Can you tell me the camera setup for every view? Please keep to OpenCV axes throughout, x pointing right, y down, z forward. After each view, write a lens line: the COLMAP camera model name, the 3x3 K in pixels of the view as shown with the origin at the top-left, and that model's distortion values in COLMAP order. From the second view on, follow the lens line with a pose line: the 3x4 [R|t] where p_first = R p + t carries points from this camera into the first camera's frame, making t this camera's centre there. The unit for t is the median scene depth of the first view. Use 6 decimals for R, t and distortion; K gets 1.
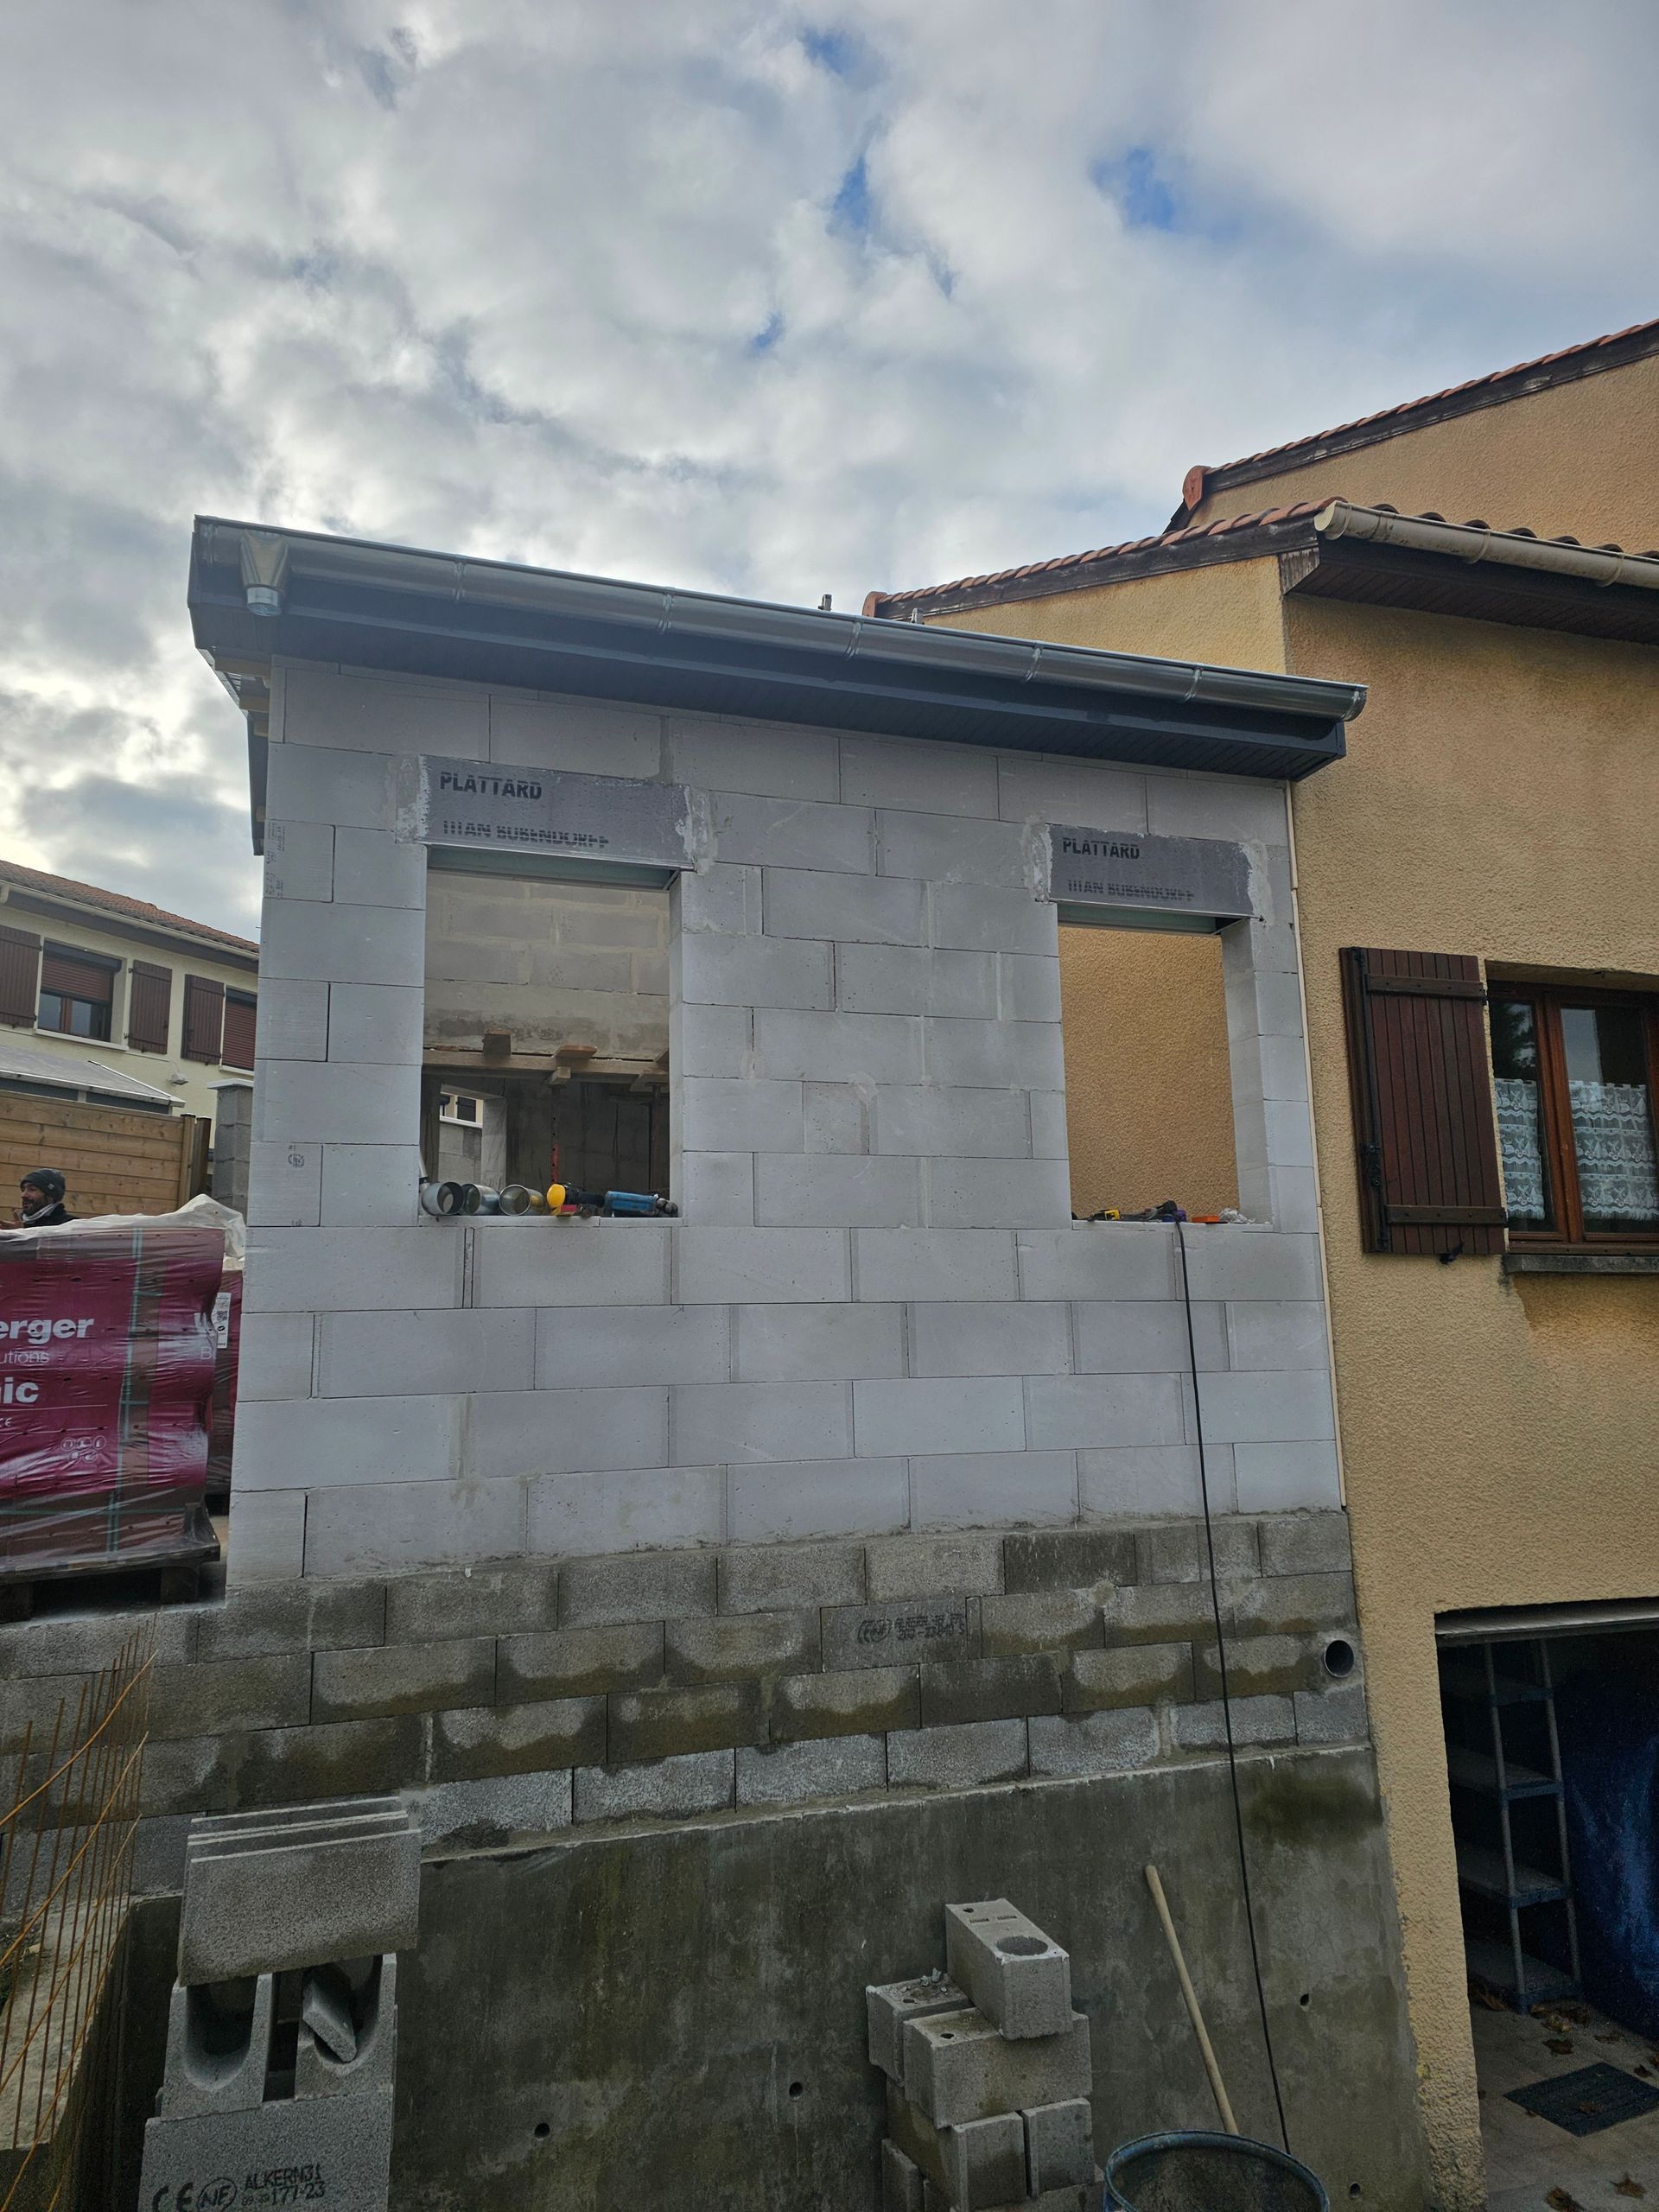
lens RADIAL K [[1472.7, 0, 826.3], [0, 1472.7, 1101.3], [0, 0, 1]] dist [0.031596, -0.004474]
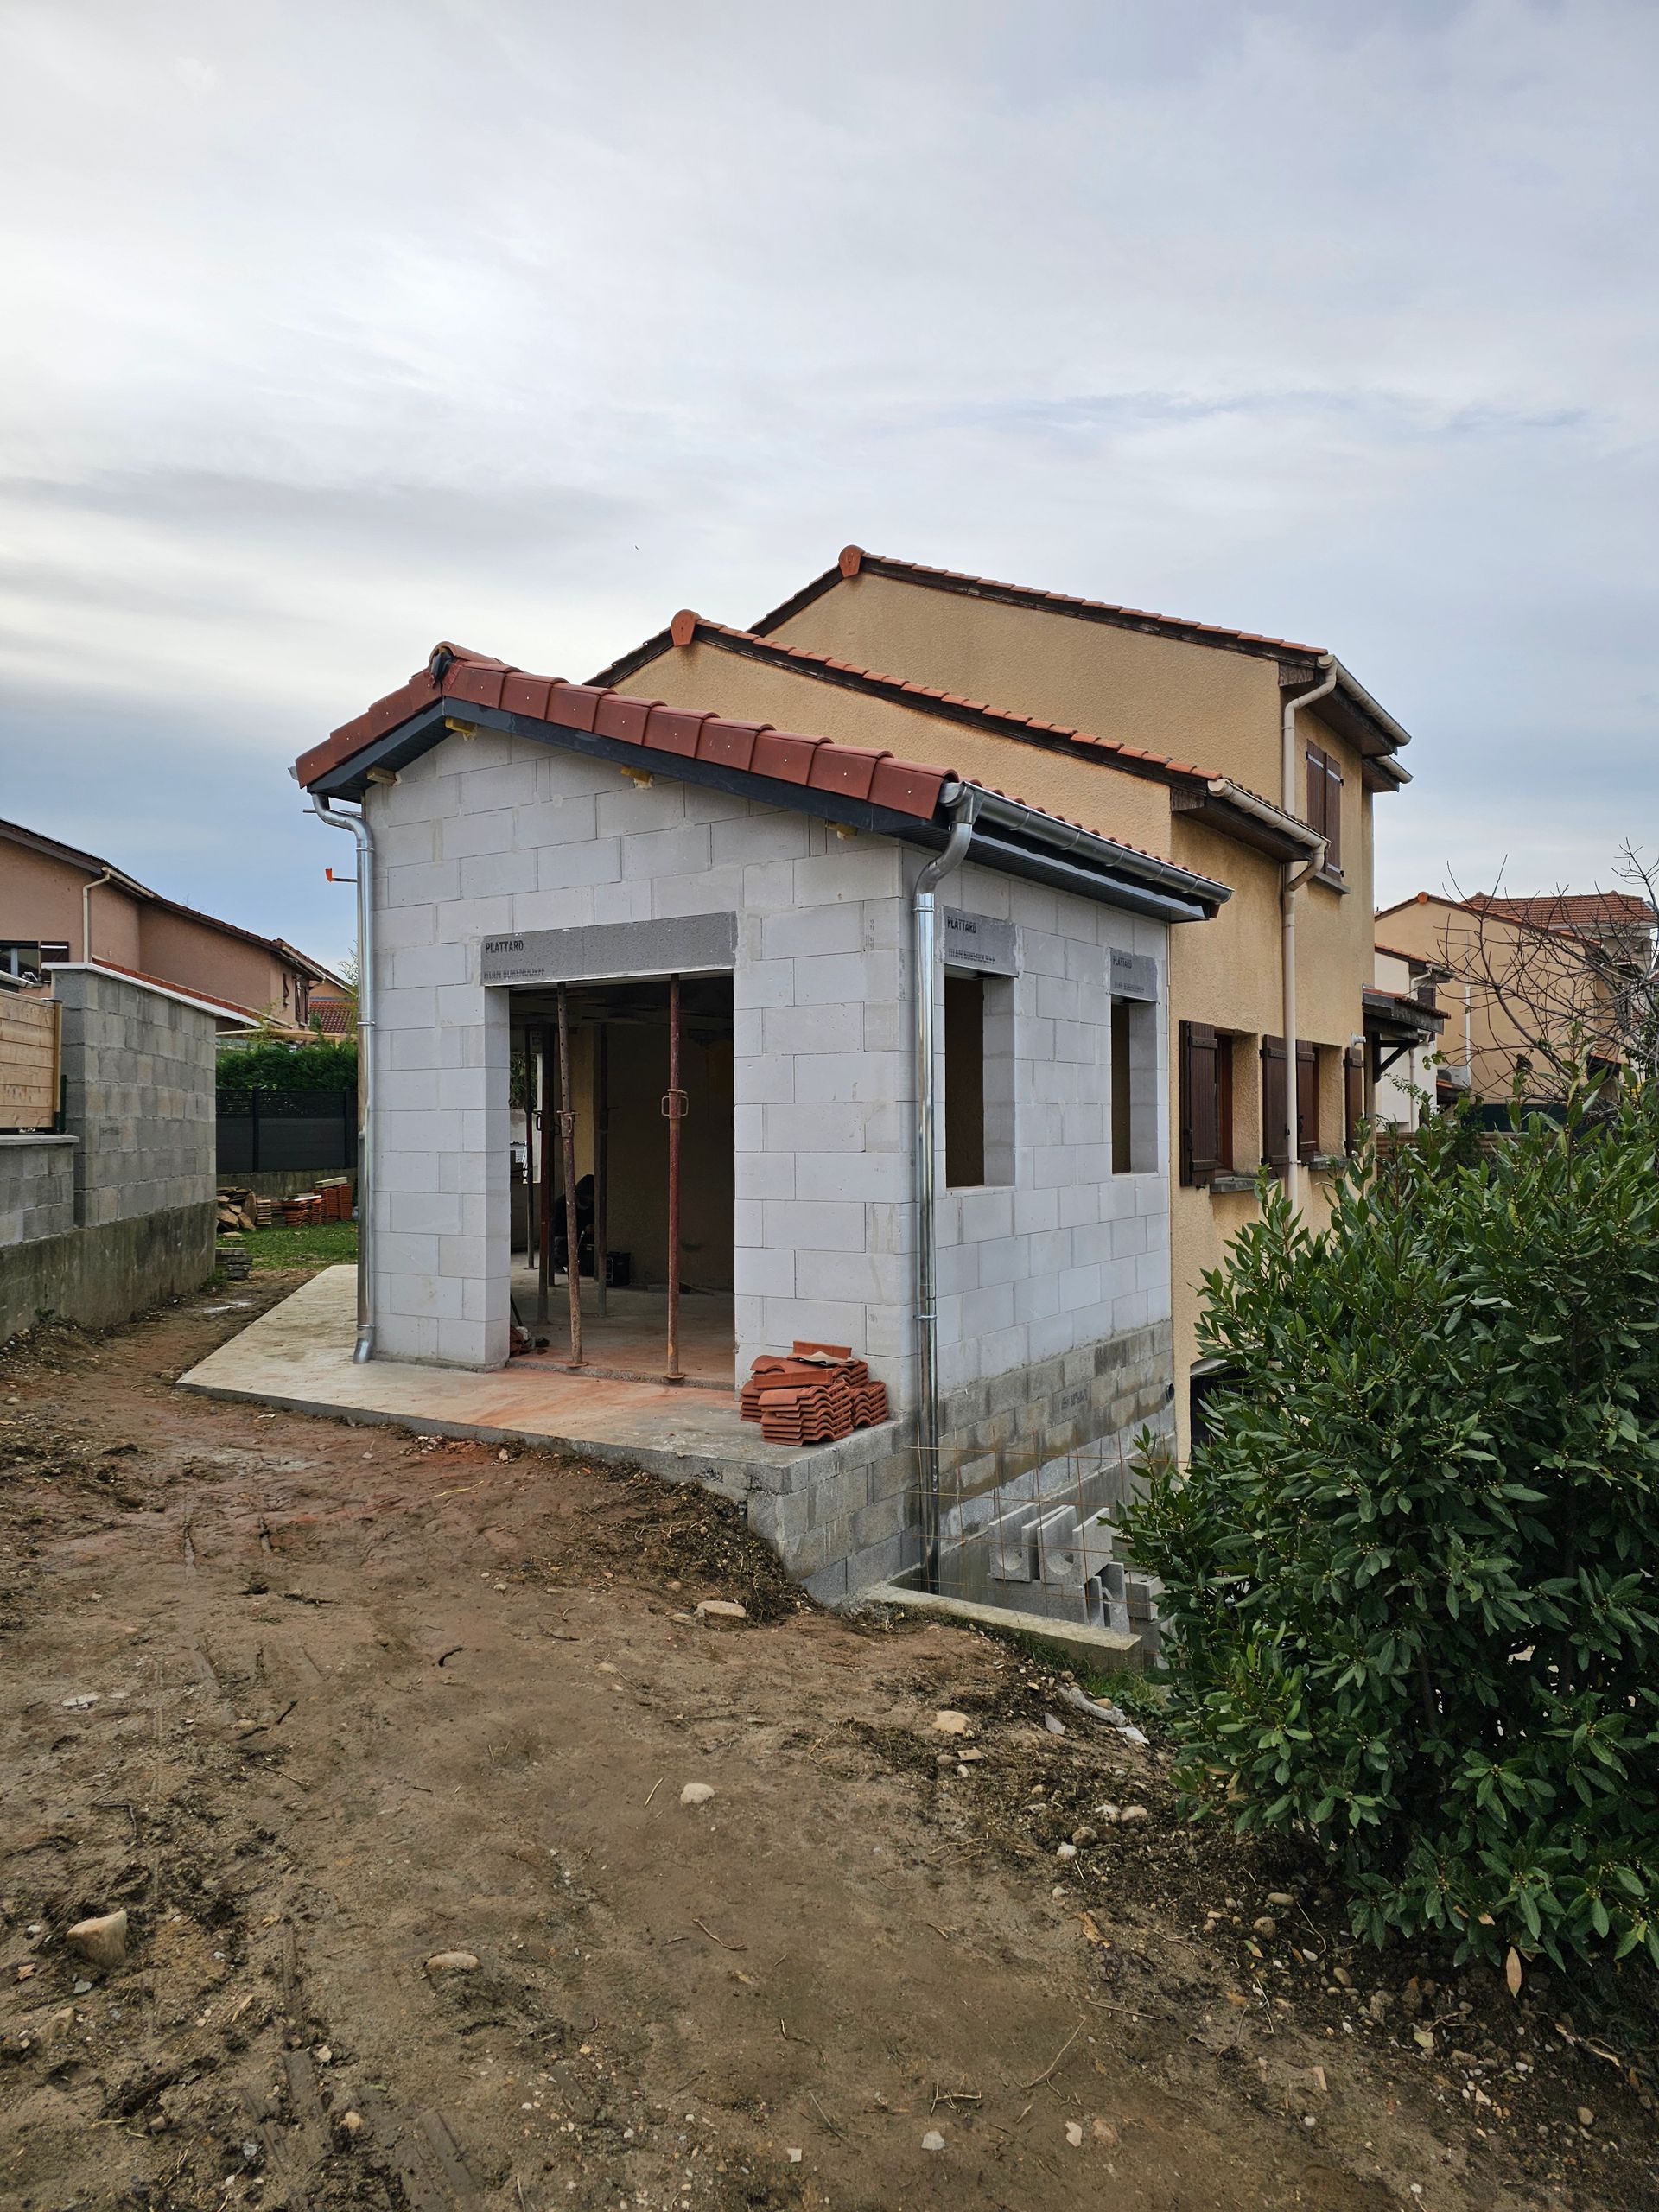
lens RADIAL K [[1465.2, 0, 829.5], [0, 1465.2, 1106.0], [0, 0, 1]] dist [0.087581, -0.090938]
pose [[0.783490, 0.018981, 0.621115, -1.157269], [-0.108639, 0.988324, 0.106837, -0.149631], [-0.611834, -0.151183, 0.776404, -0.170491]]
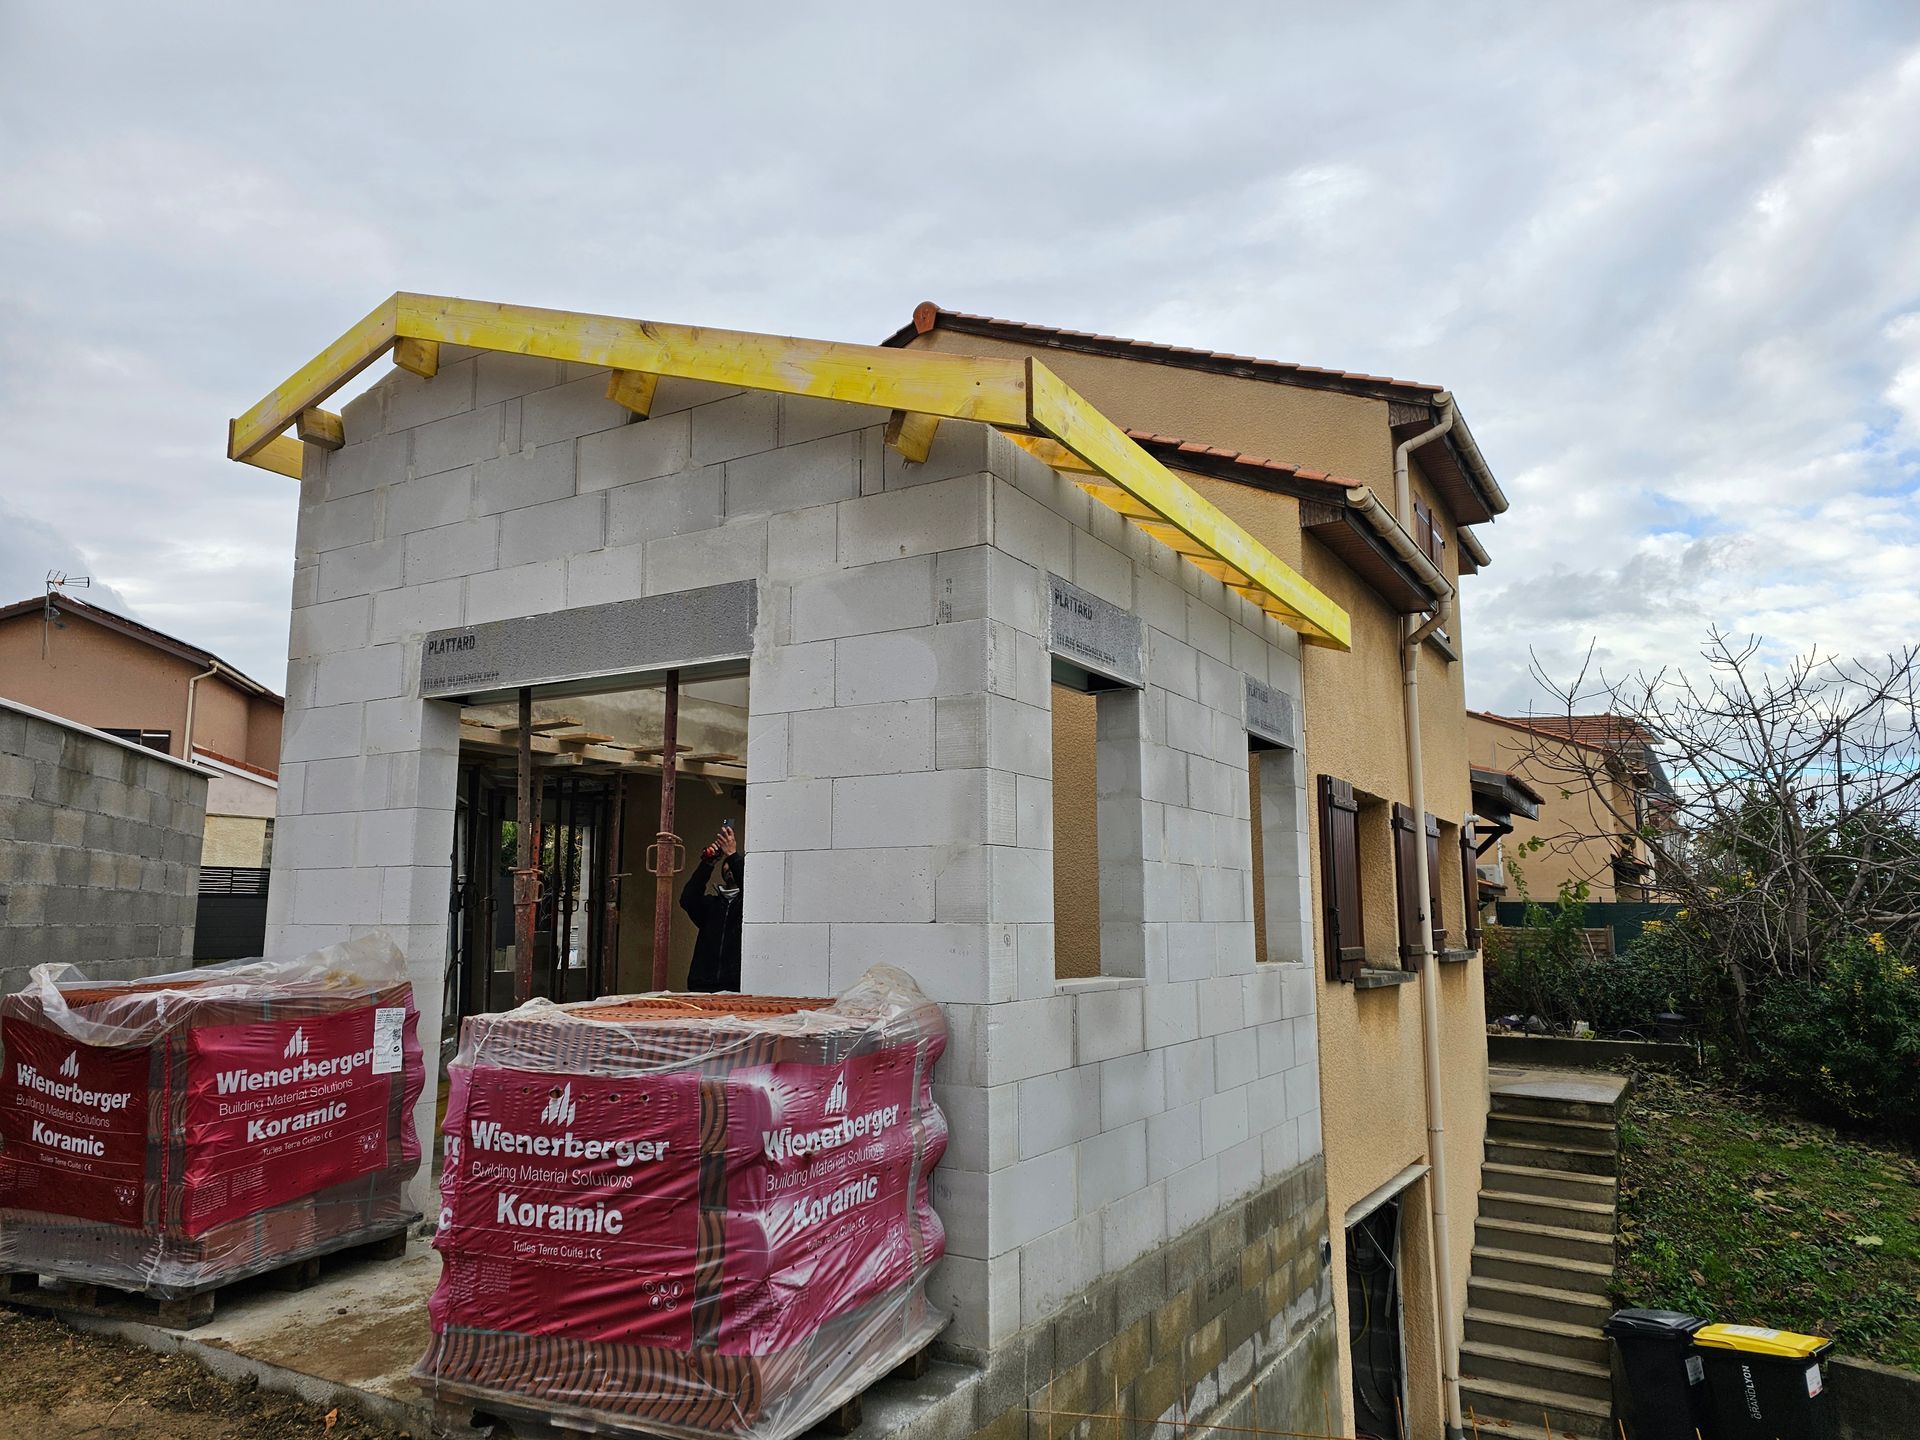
lens RADIAL K [[1271.8, 0, 937.0], [0, 1271.8, 722.5], [0, 0, 1]] dist [0.087581, -0.090938]
pose [[0.766312, 0.116141, 0.631884, -0.805549], [-0.121856, 0.991947, -0.034541, -0.064522], [-0.630807, -0.050529, 0.774293, 0.244484]]
